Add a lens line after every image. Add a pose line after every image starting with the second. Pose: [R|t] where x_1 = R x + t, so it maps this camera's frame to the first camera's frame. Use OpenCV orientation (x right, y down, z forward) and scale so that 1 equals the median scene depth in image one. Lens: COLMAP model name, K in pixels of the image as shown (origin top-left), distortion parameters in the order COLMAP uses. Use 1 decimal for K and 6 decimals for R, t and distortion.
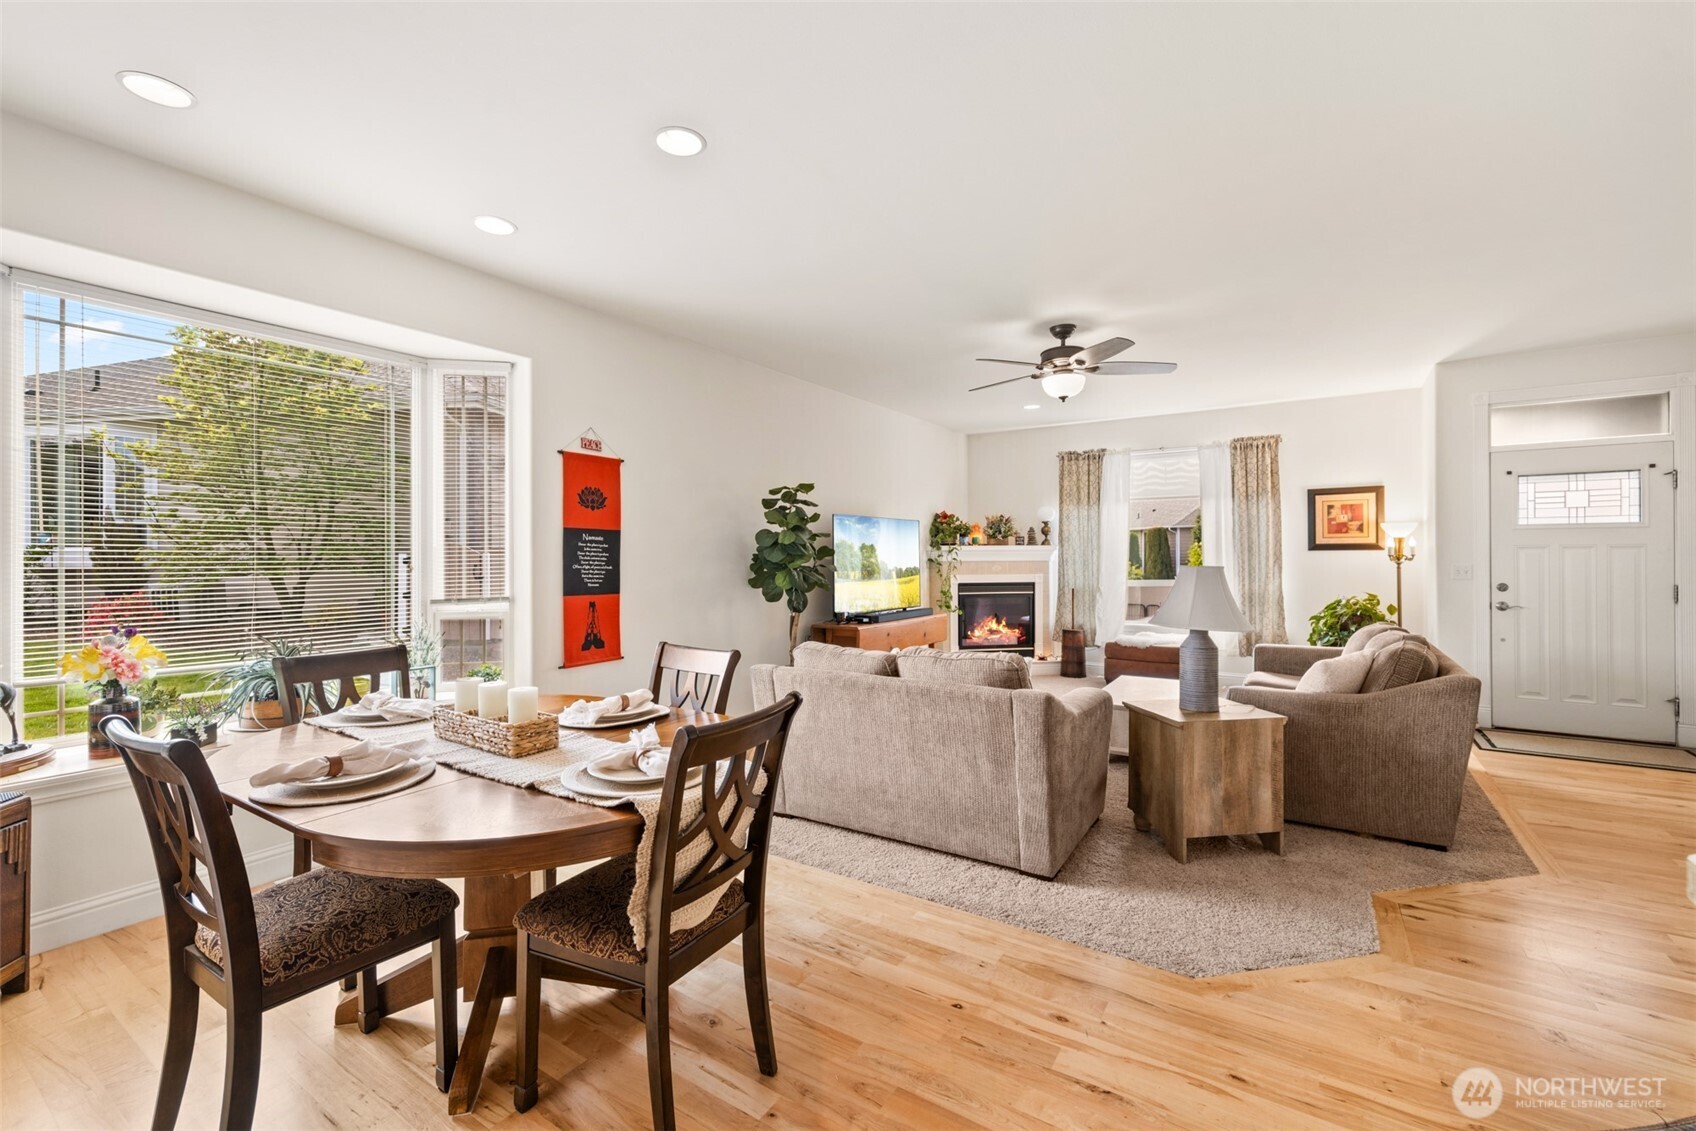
lens RADIAL K [[720.5, 0, 838.8], [0, 720.5, 553.1], [0, 0, 1]] dist [0.003276, 0.000428]
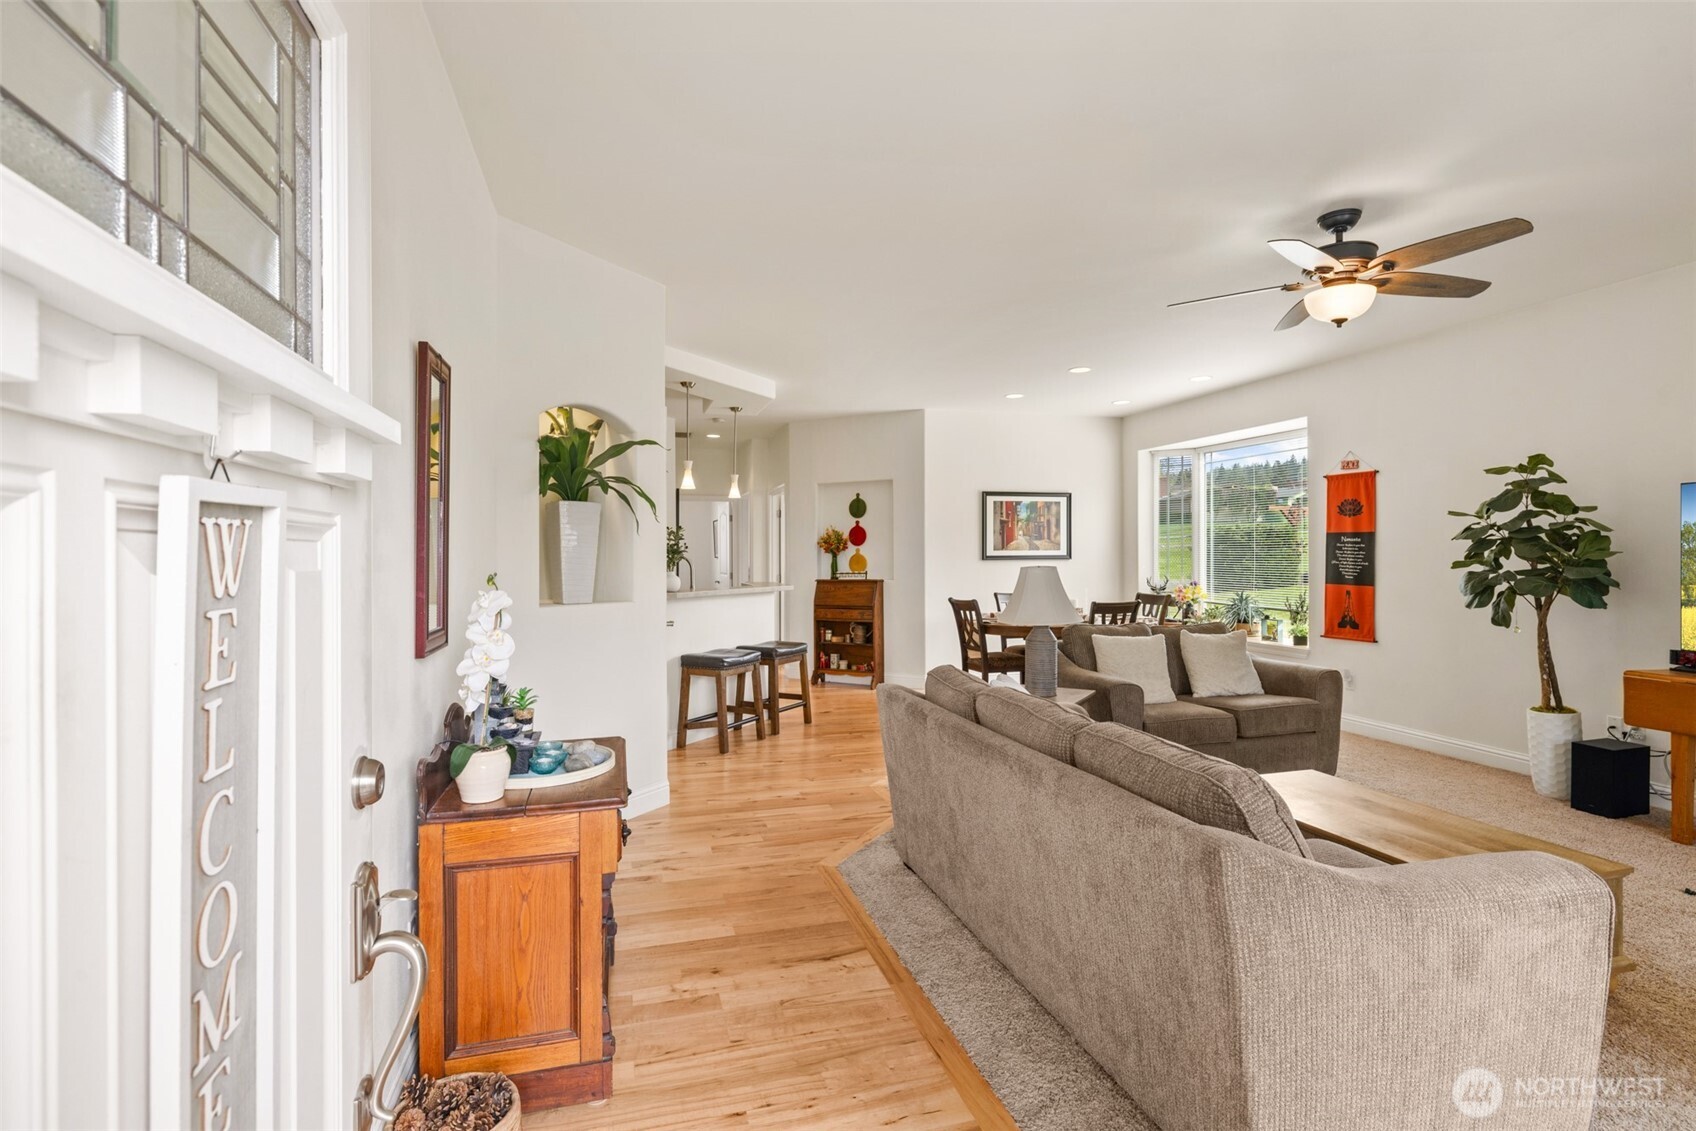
lens RADIAL K [[810.5, 0, 853.7], [0, 810.5, 557.3], [0, 0, 1]] dist [-0.000385, 0.000125]
pose [[-0.638725, 0.008581, -0.769388, 1.273844], [0.012310, 0.999924, 0.000933, -0.002131], [0.769337, -0.008875, -0.638782, 1.219512]]
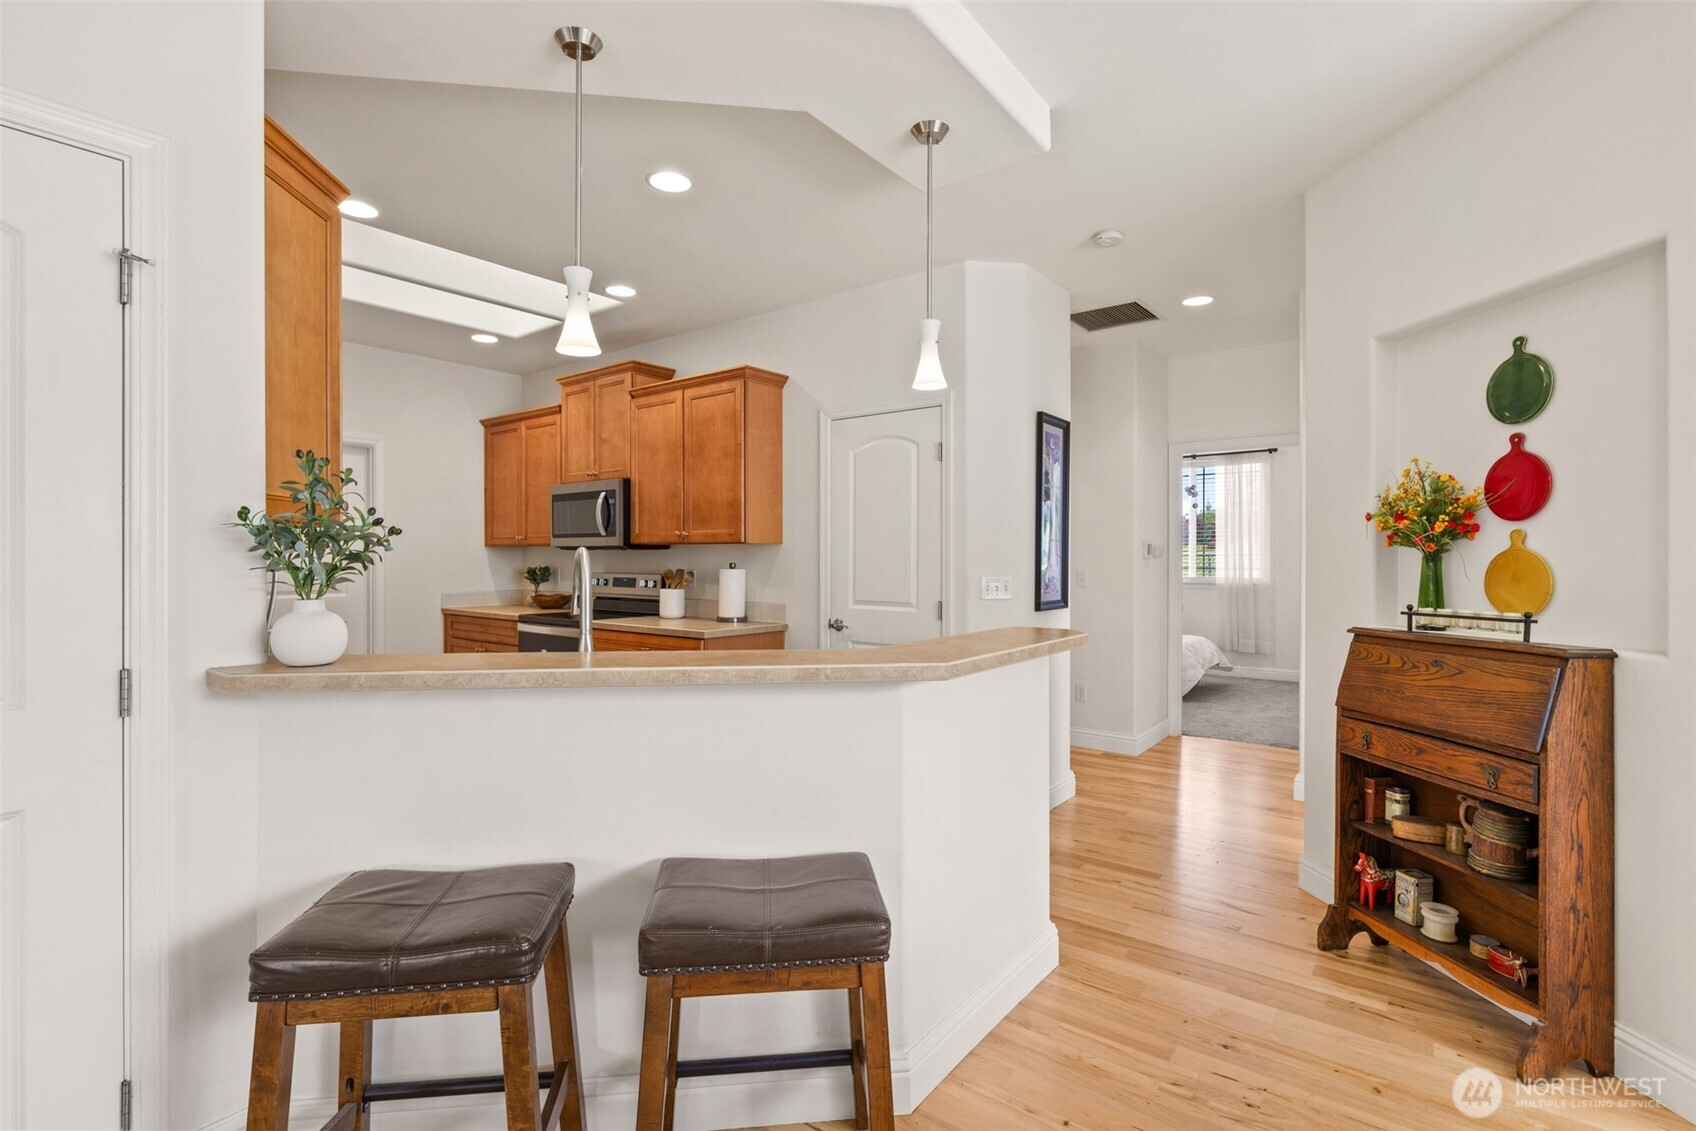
lens RADIAL K [[787.3, 0, 838.5], [0, 787.3, 559.2], [0, 0, 1]] dist [-0.002306, -0.000092]
pose [[-0.996553, 0.004264, 0.082848, 0.172489], [0.003779, 0.999975, -0.006008, 0.000341], [-0.082872, -0.005674, -0.996544, 0.549258]]
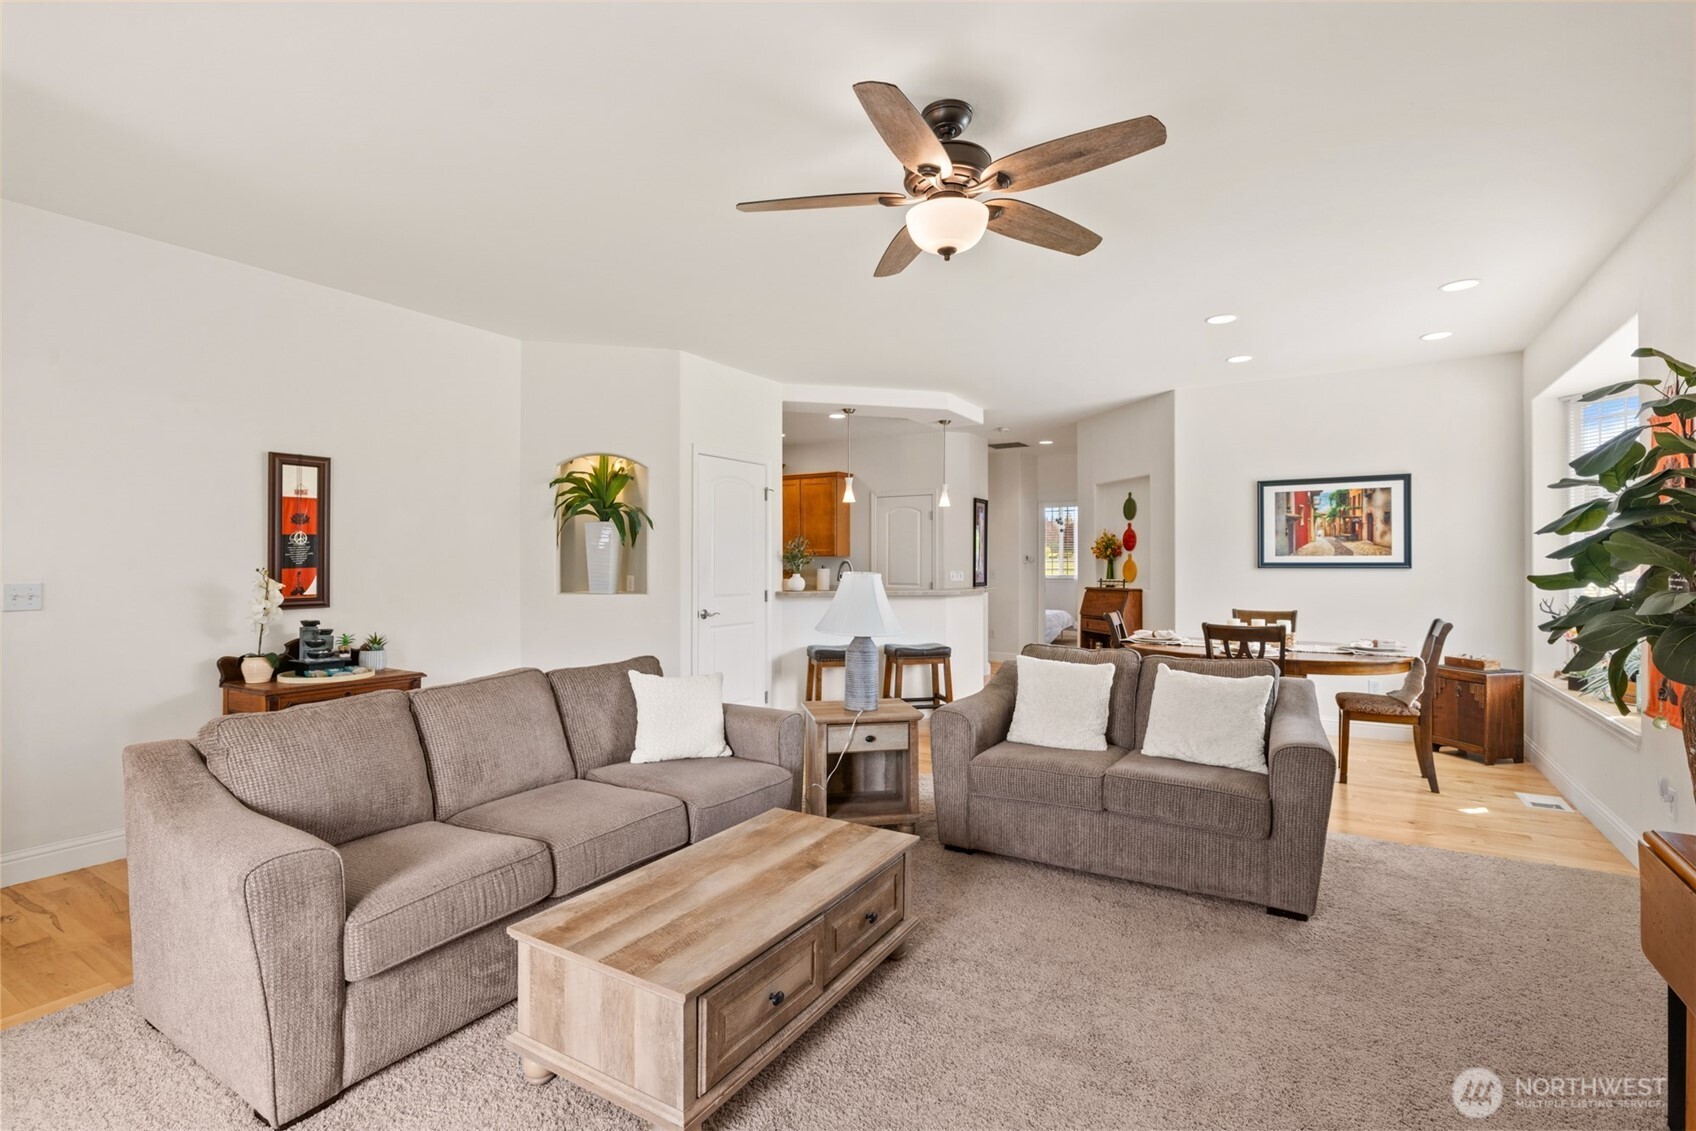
lens RADIAL K [[810.5, 0, 853.7], [0, 810.5, 557.3], [0, 0, 1]] dist [-0.000385, 0.000125]
pose [[-0.998497, 0.004519, -0.054614, 0.444153], [0.005280, 0.999891, -0.013789, 0.006619], [0.054545, -0.014056, -0.998412, 1.698244]]
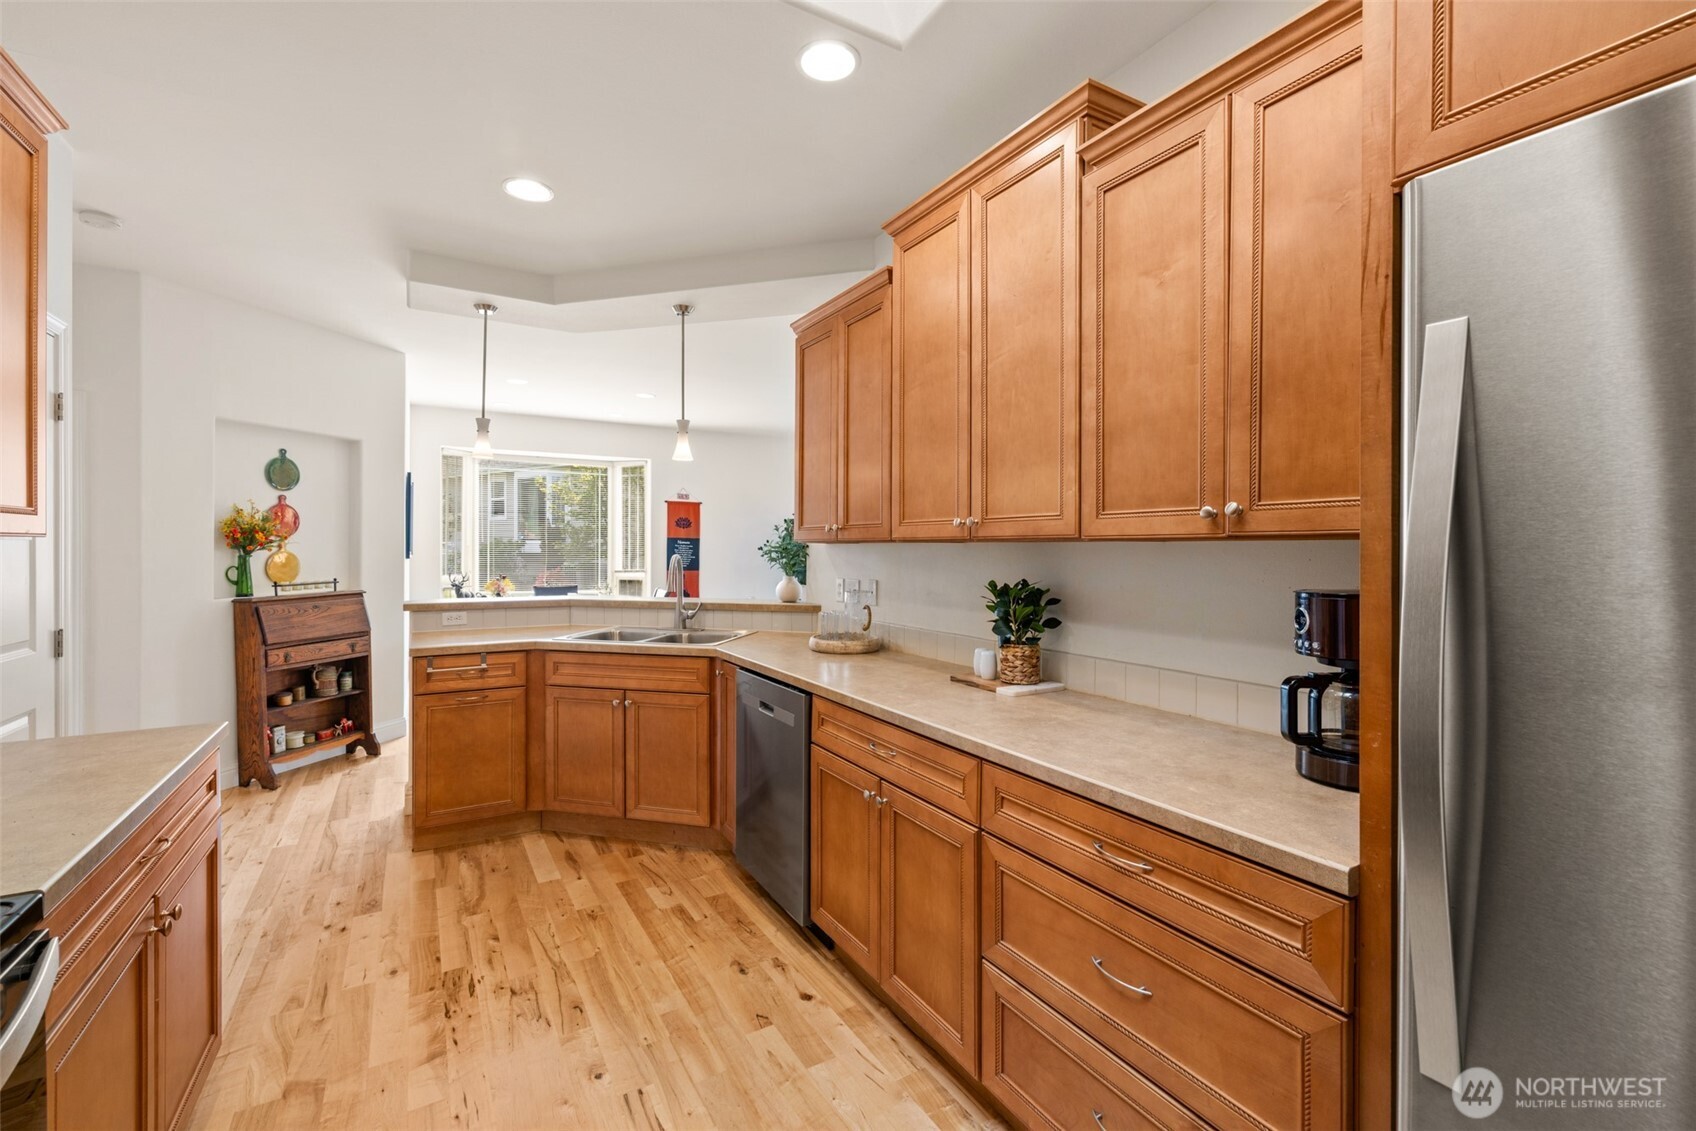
lens RADIAL K [[720.5, 0, 838.8], [0, 720.5, 553.1], [0, 0, 1]] dist [0.003276, 0.000428]
pose [[0.898817, 0.011087, -0.438183, 0.927537], [-0.004321, 0.999856, 0.016433, -0.025932], [0.438302, -0.012877, 0.898735, -0.622780]]
